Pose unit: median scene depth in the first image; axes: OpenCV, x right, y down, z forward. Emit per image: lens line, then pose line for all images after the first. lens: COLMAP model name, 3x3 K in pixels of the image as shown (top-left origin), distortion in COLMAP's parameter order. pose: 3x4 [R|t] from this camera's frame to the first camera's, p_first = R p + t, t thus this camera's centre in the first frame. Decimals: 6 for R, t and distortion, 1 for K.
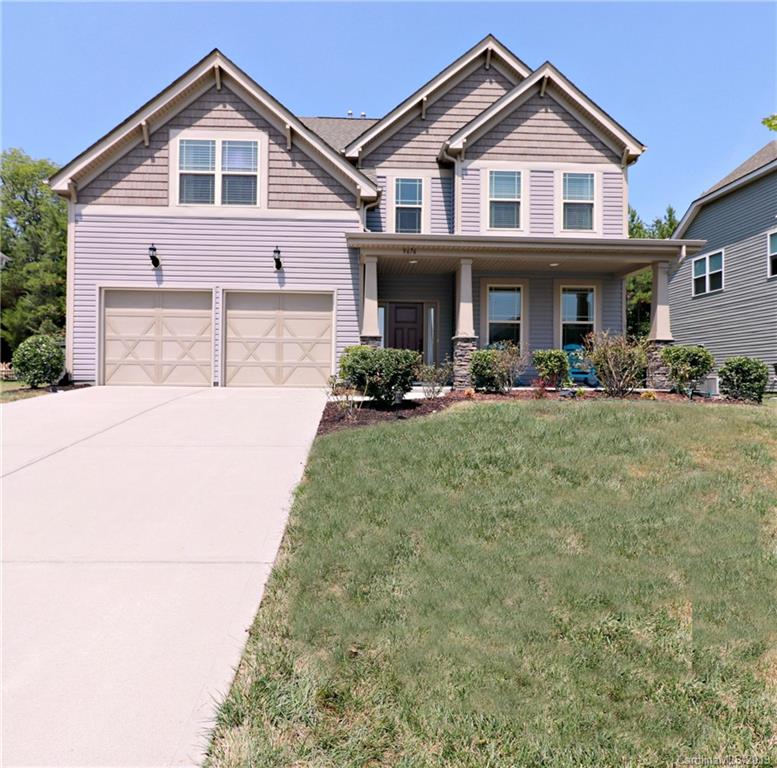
lens RADIAL K [[903.8, 0, 388.5], [0, 903.8, 384.0], [0, 0, 1]] dist [0.004332, -0.022160]
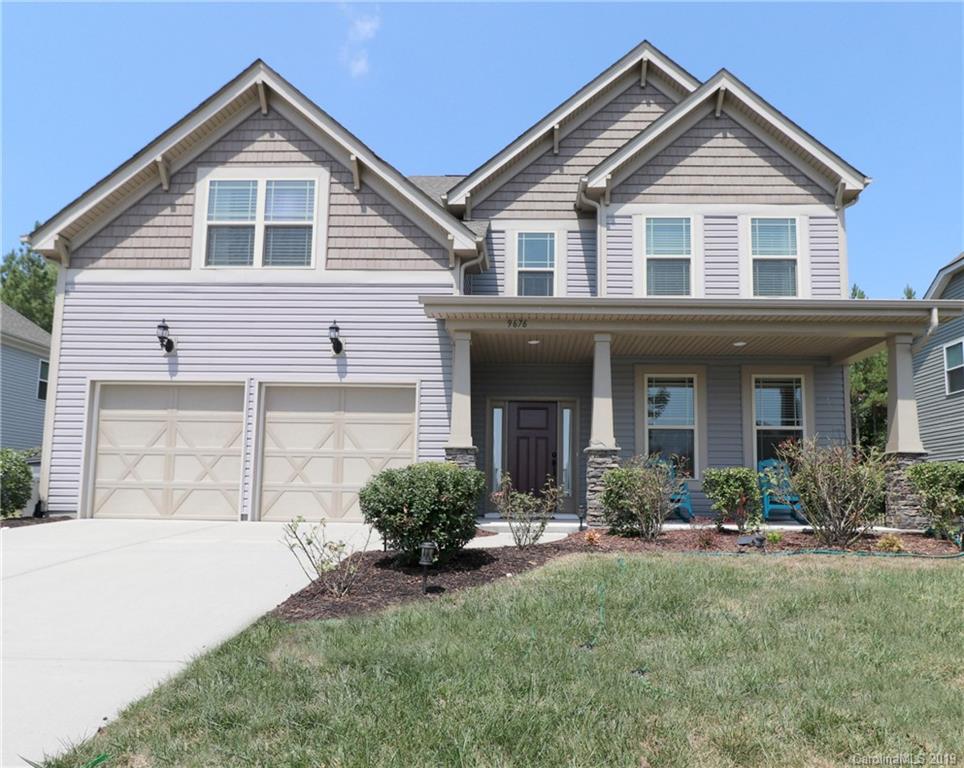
lens RADIAL K [[910.4, 0, 514.2], [0, 910.4, 384.9], [0, 0, 1]] dist [-0.007463, -0.005908]
pose [[0.993750, -0.010190, -0.111166, 0.094227], [-0.003933, 0.992011, -0.126088, -0.013389], [0.111562, 0.125737, 0.985771, 0.316702]]
